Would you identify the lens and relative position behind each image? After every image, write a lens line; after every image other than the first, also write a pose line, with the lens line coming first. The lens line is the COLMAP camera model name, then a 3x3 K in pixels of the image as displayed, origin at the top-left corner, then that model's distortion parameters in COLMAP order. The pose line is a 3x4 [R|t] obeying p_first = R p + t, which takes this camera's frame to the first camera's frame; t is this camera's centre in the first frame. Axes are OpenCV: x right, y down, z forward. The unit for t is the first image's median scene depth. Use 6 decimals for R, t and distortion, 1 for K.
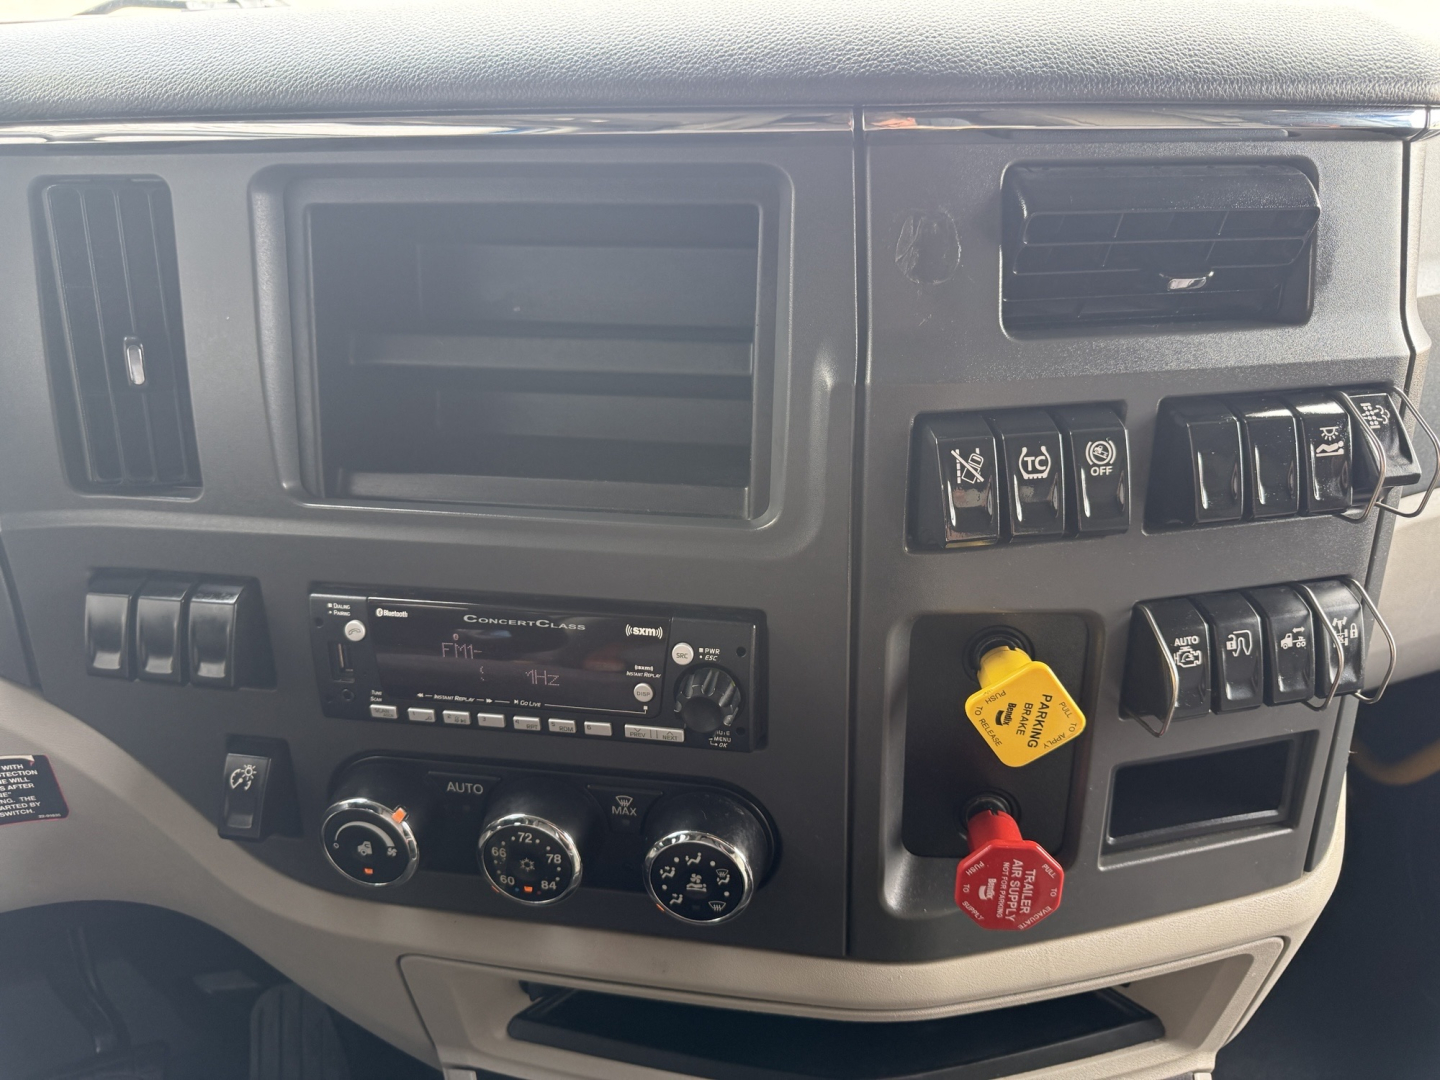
lens RADIAL K [[973.5, 0, 720.0], [0, 973.5, 540.0], [0, 0, 1]] dist [0.067292, -0.103628]
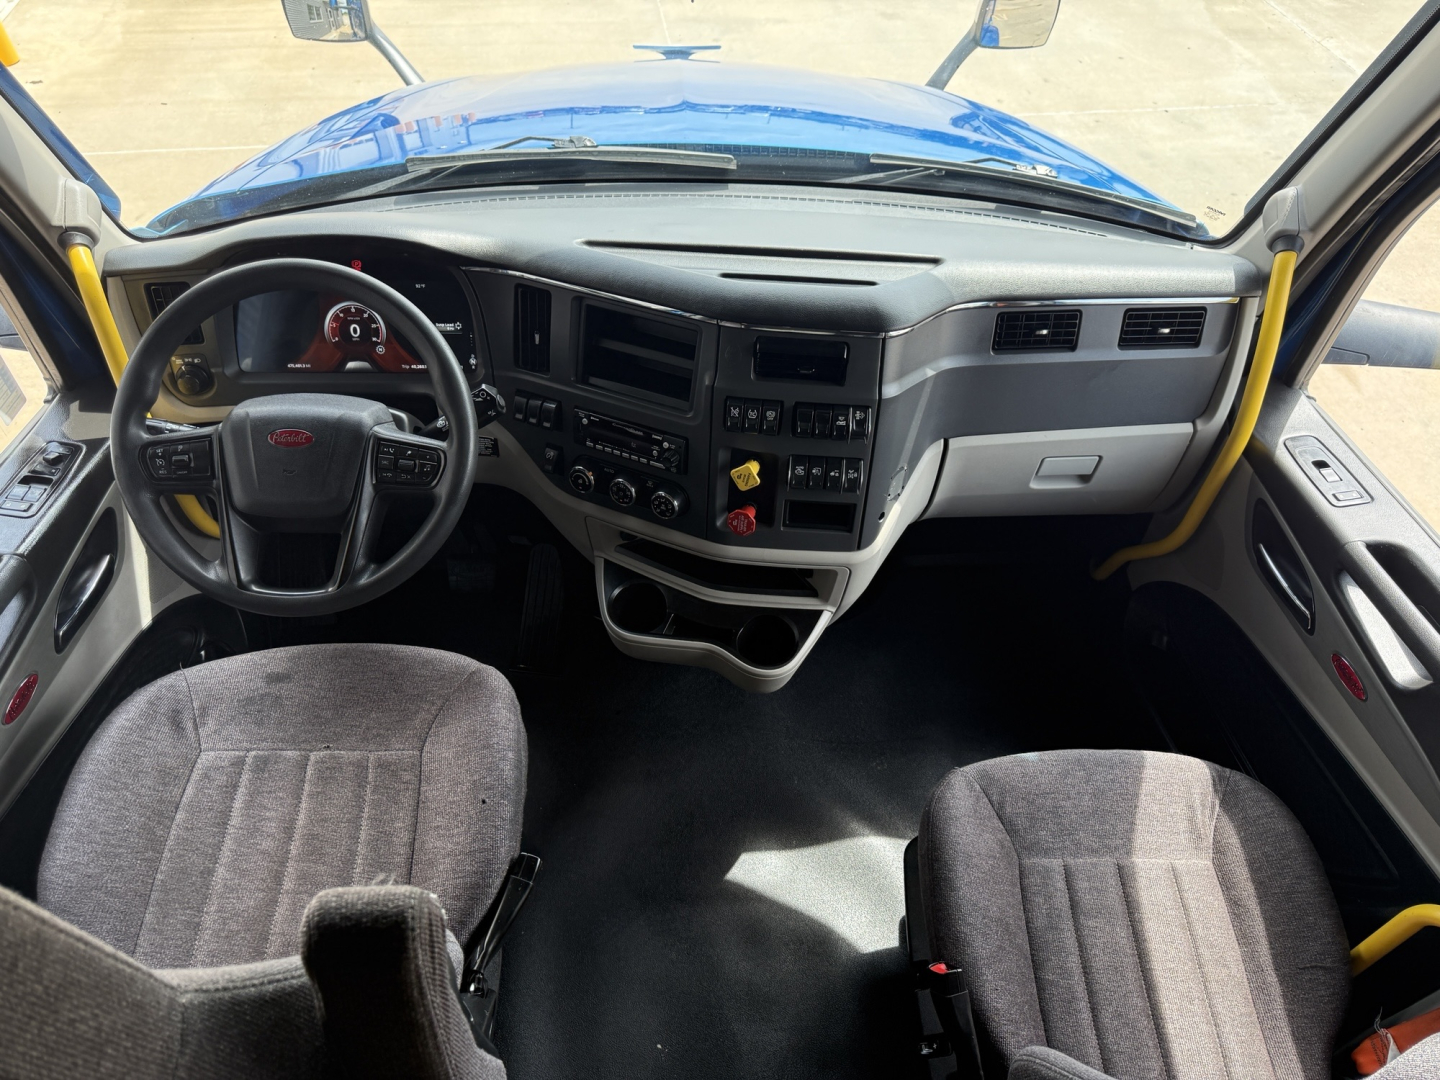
lens RADIAL K [[991.1, 0, 720.0], [0, 991.1, 540.0], [0, 0, 1]] dist [0.115057, -0.179584]
pose [[0.957676, 0.206511, -0.200525, 0.946224], [-0.154181, 0.956285, 0.248490, -0.485006], [0.243075, -0.207056, 0.947651, -2.484662]]
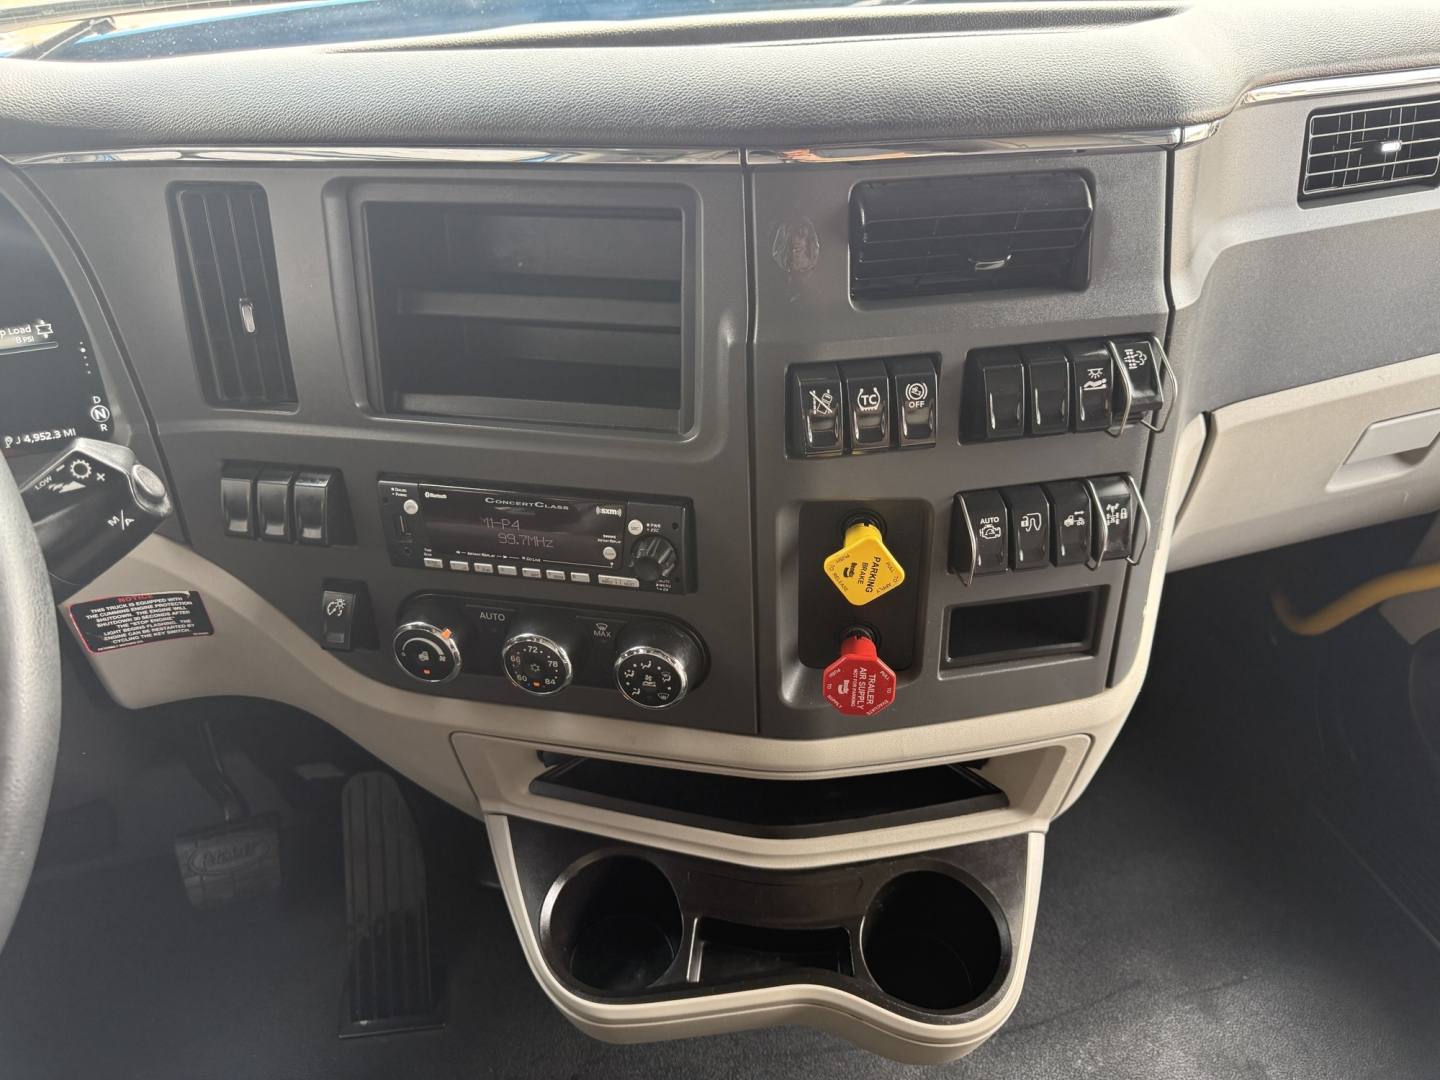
lens RADIAL K [[991.1, 0, 720.0], [0, 991.1, 540.0], [0, 0, 1]] dist [0.115057, -0.179584]
pose [[0.998552, 0.010724, -0.052707, 0.157579], [-0.002916, 0.989276, 0.146026, -0.075888], [0.053708, -0.145661, 0.987876, -0.430508]]
